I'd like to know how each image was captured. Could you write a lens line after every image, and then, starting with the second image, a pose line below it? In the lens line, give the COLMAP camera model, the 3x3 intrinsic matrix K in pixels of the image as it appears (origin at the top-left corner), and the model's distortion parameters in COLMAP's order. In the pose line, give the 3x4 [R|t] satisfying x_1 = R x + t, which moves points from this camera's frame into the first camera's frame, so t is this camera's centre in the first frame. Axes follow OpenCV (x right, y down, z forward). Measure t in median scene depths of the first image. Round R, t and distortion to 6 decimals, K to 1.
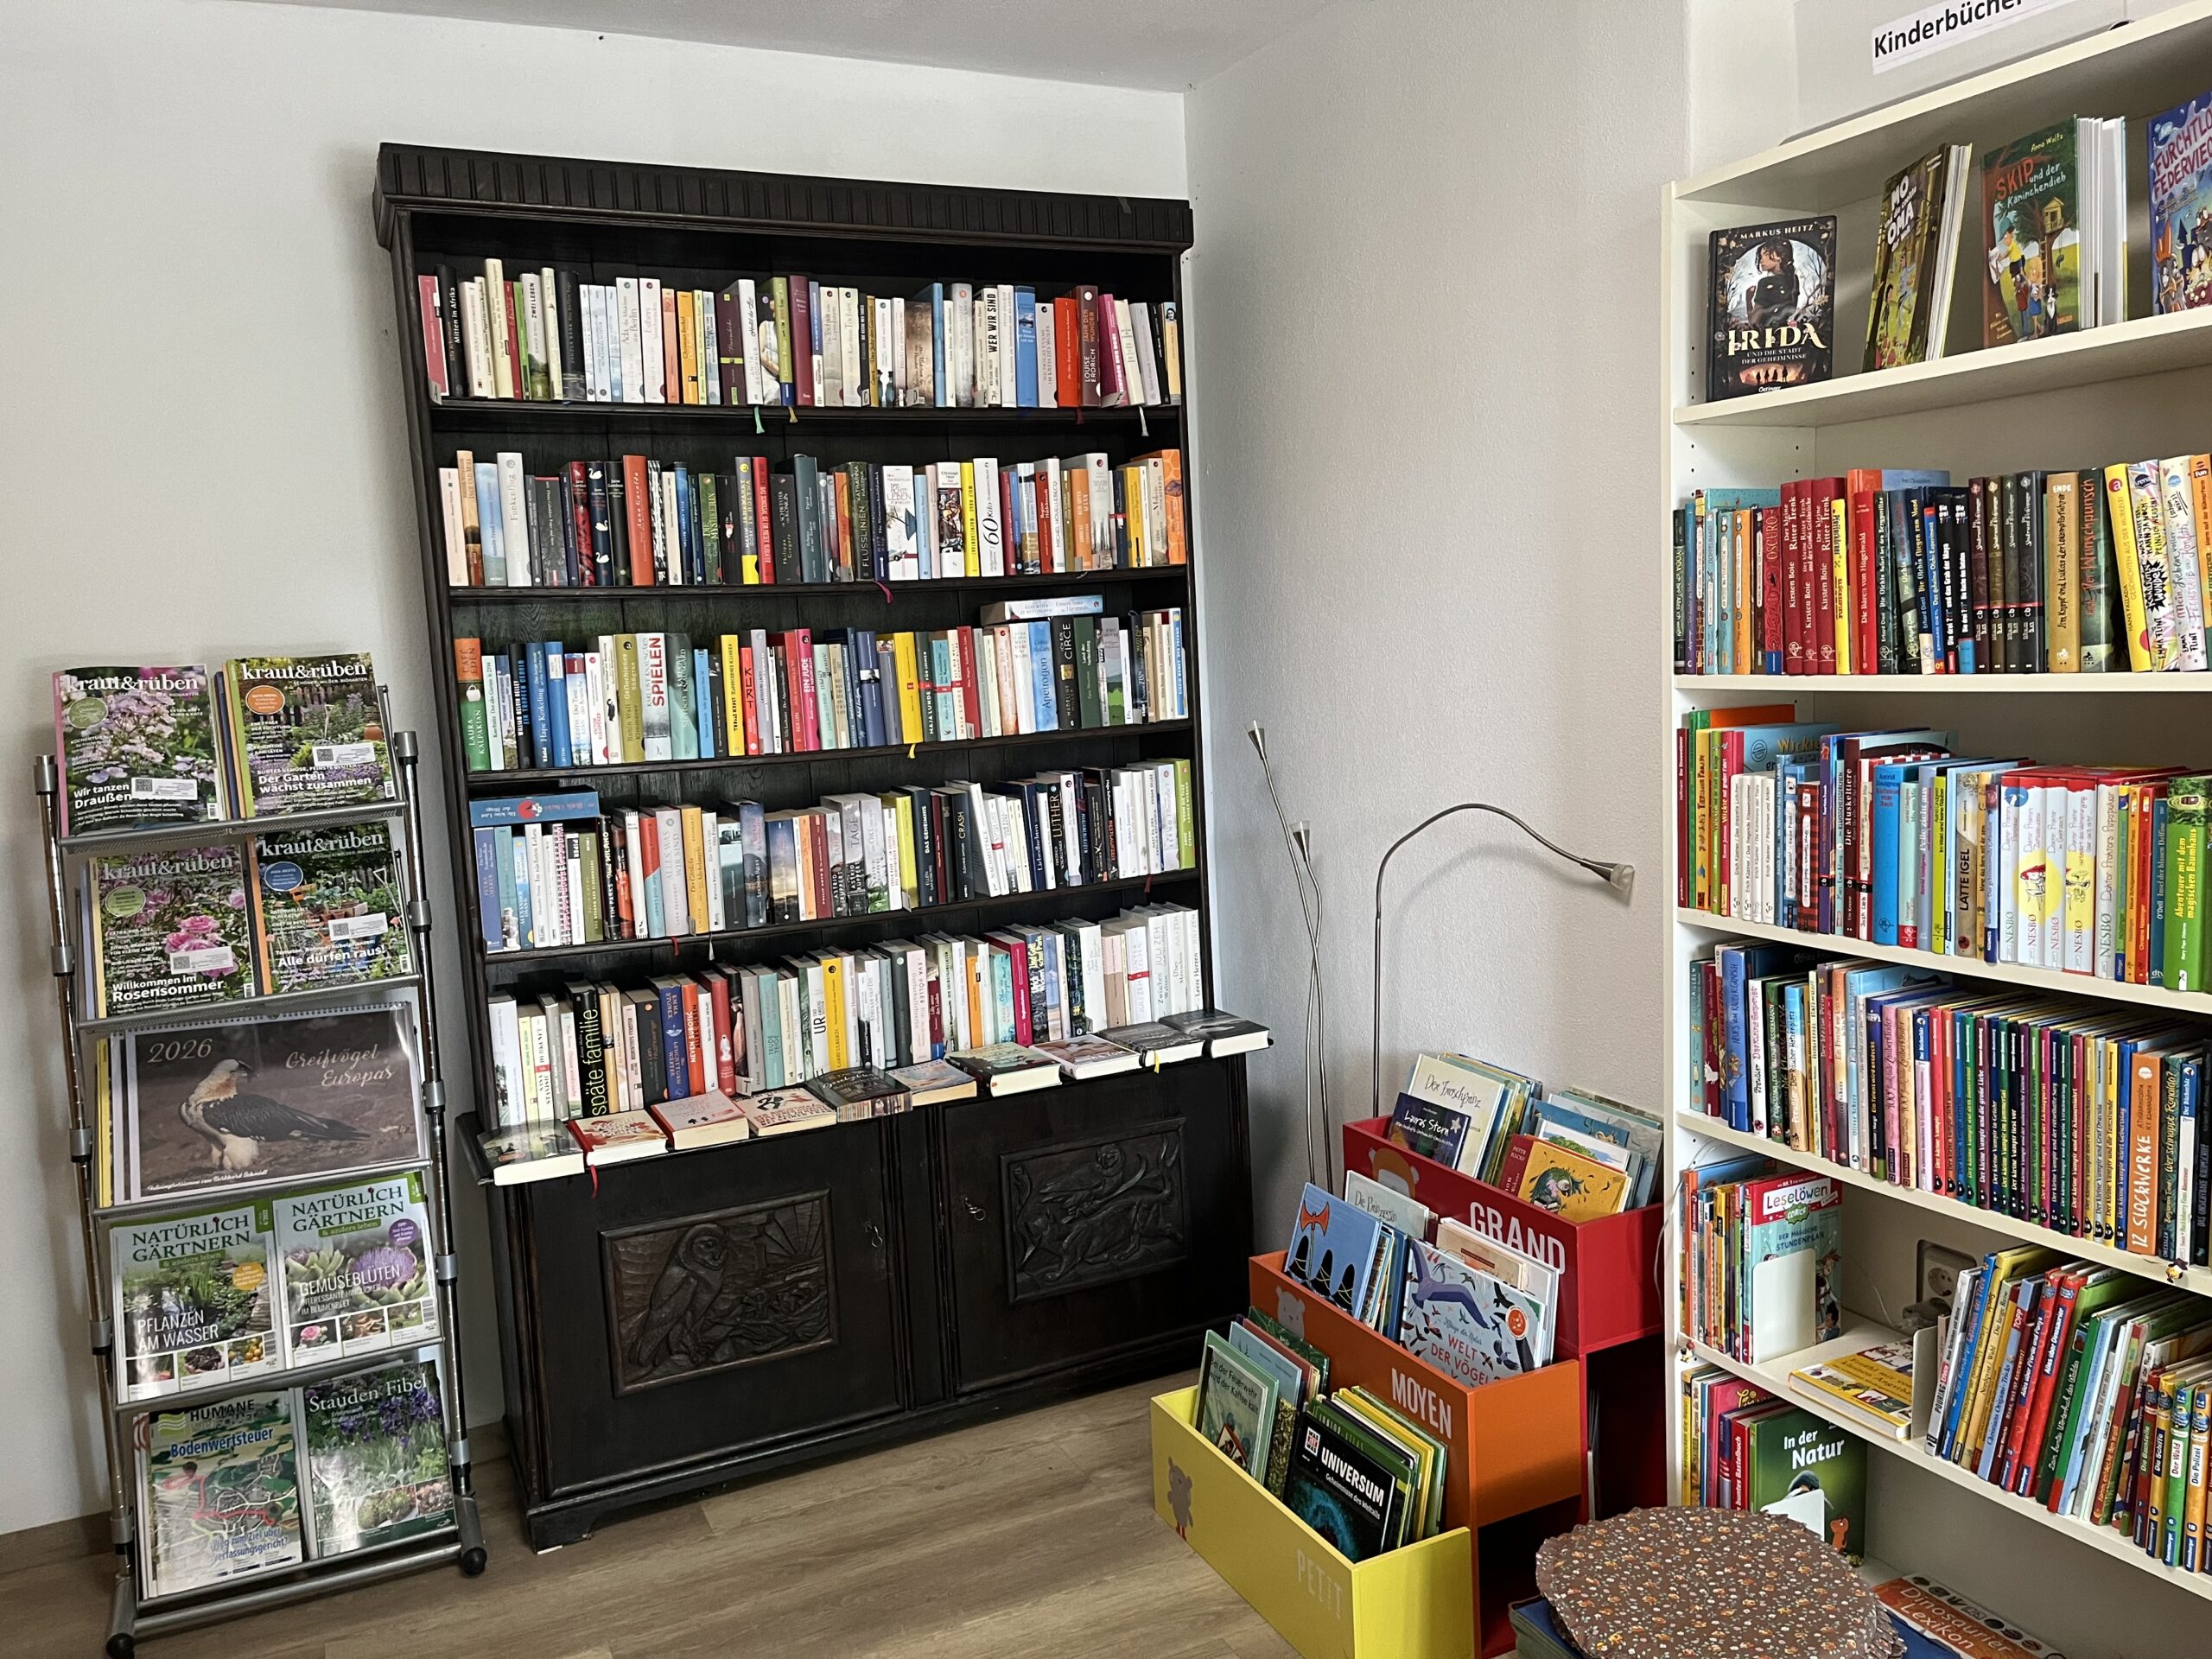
lens RADIAL K [[1763.7, 0, 1106.0], [0, 1763.7, 829.5], [0, 0, 1]] dist [0.056743, -0.112981]
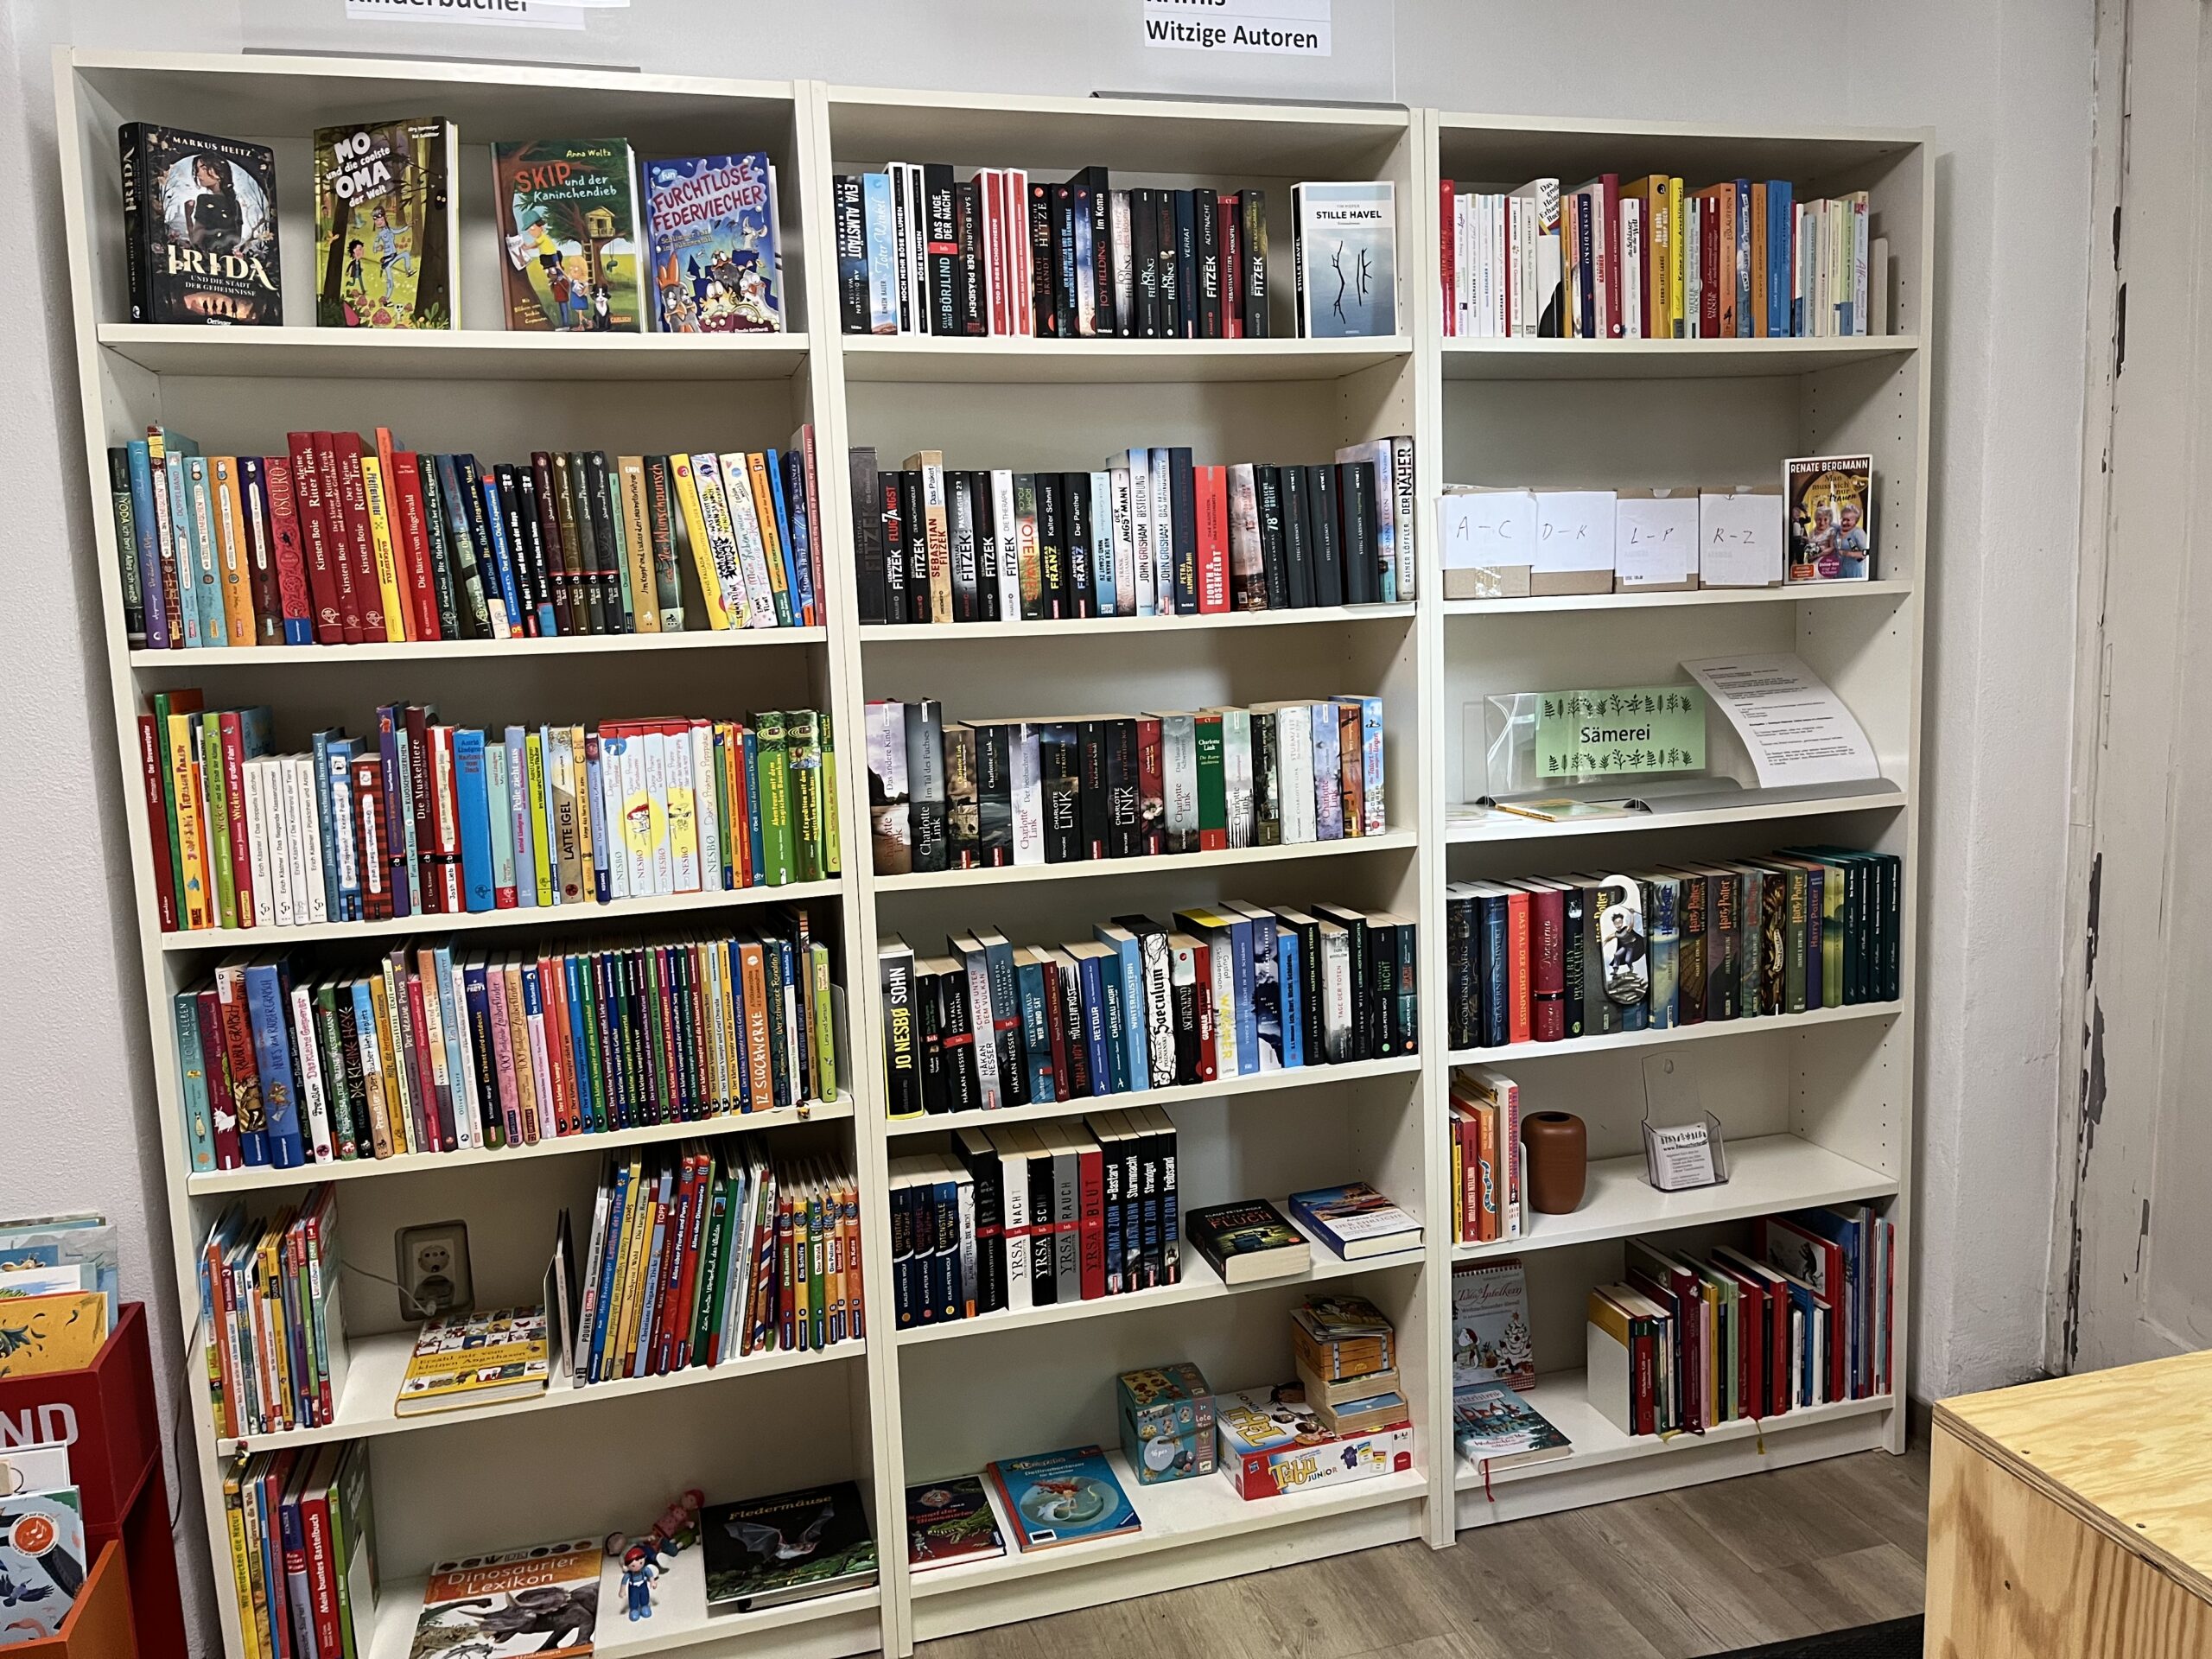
lens RADIAL K [[1763.7, 0, 1106.0], [0, 1763.7, 829.5], [0, 0, 1]] dist [0.056743, -0.112981]
pose [[0.097243, -0.084104, 0.991701, -0.523035], [0.132452, 0.988653, 0.070857, -0.004783], [-0.986408, 0.124462, 0.107280, 0.554975]]
